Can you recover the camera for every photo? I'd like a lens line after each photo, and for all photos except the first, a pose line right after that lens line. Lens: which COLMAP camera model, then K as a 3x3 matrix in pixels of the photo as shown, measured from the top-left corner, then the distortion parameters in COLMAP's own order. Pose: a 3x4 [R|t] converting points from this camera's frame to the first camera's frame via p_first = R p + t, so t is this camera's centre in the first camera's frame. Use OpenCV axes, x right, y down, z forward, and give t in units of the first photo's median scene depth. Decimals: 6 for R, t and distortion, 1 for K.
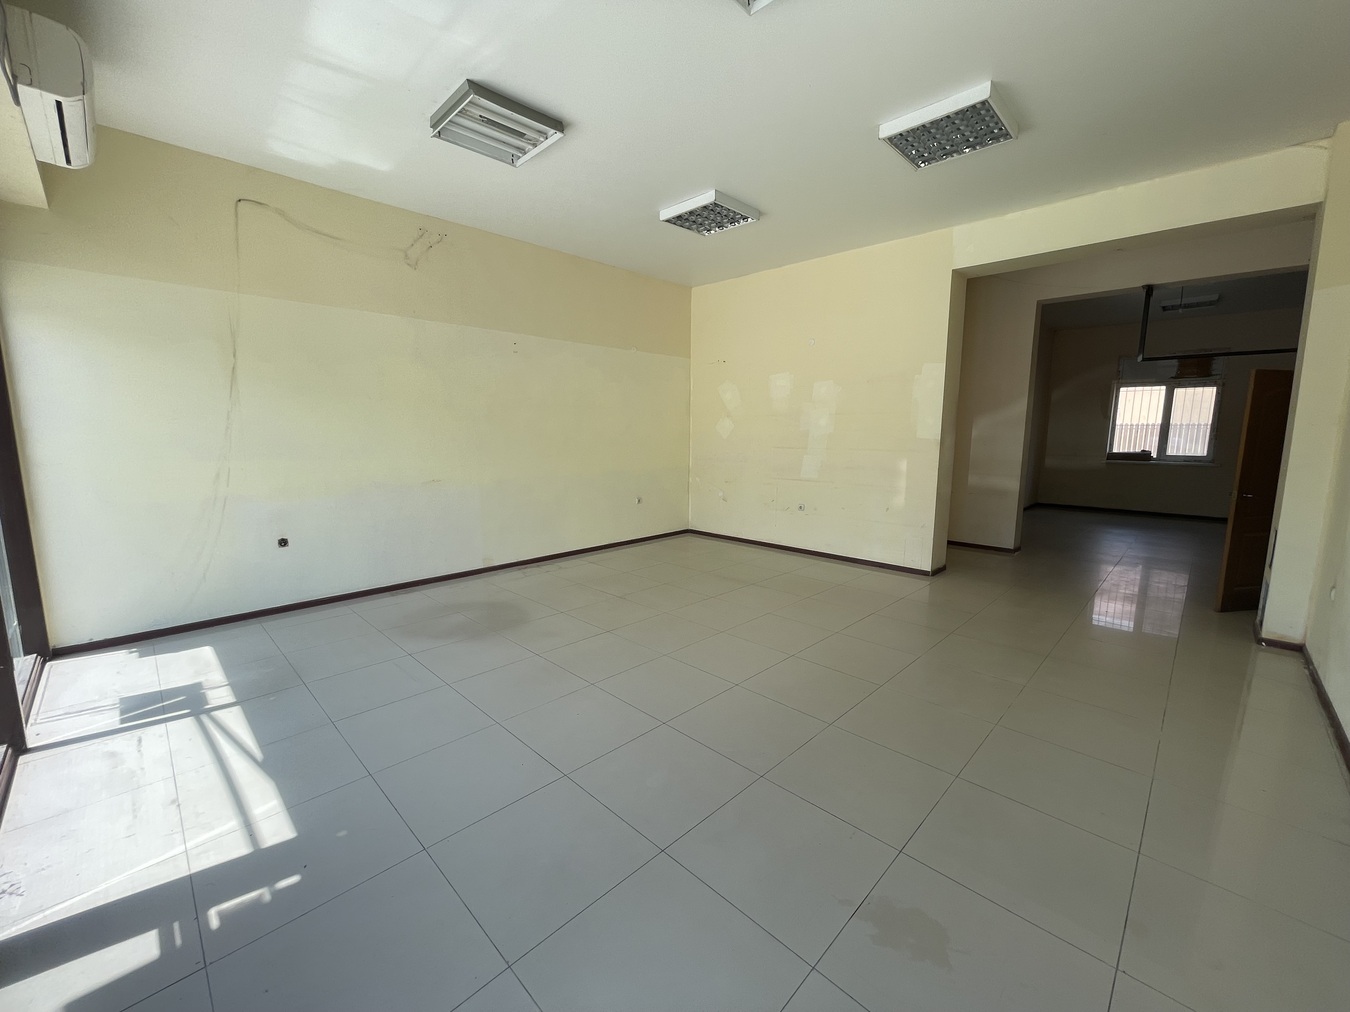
lens RADIAL K [[543.8, 0, 668.8], [0, 543.8, 506.6], [0, 0, 1]] dist [0.001097, -0.000551]
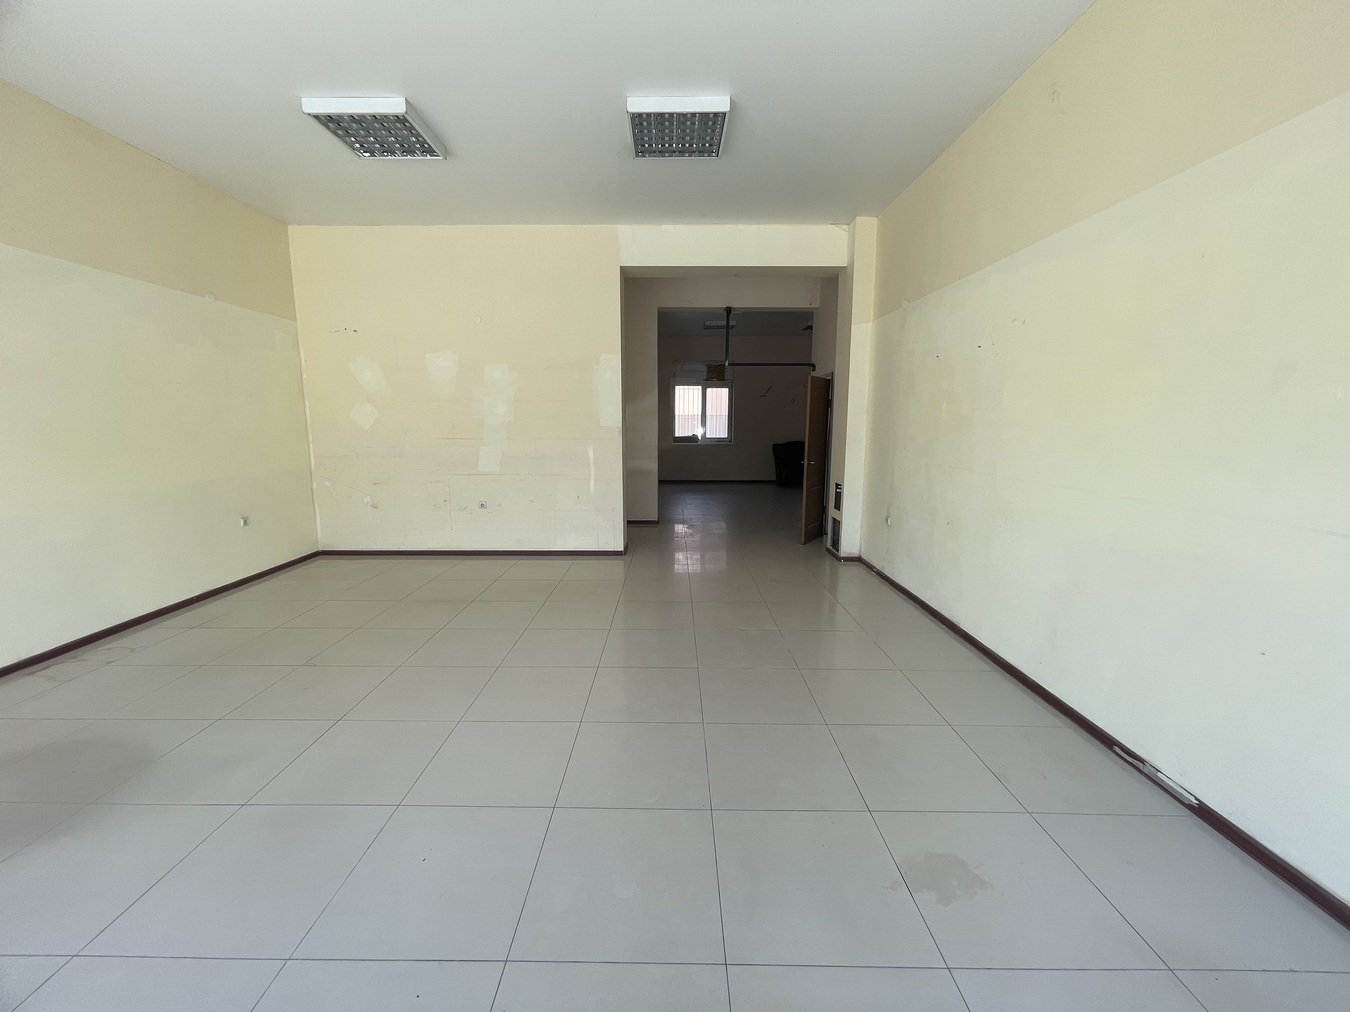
lens RADIAL K [[543.8, 0, 668.8], [0, 543.8, 506.6], [0, 0, 1]] dist [0.001097, -0.000551]
pose [[0.718723, -0.111690, 0.686267, -0.199174], [0.100741, 0.993326, 0.056159, -0.020601], [-0.687959, 0.028772, 0.725179, 0.185252]]
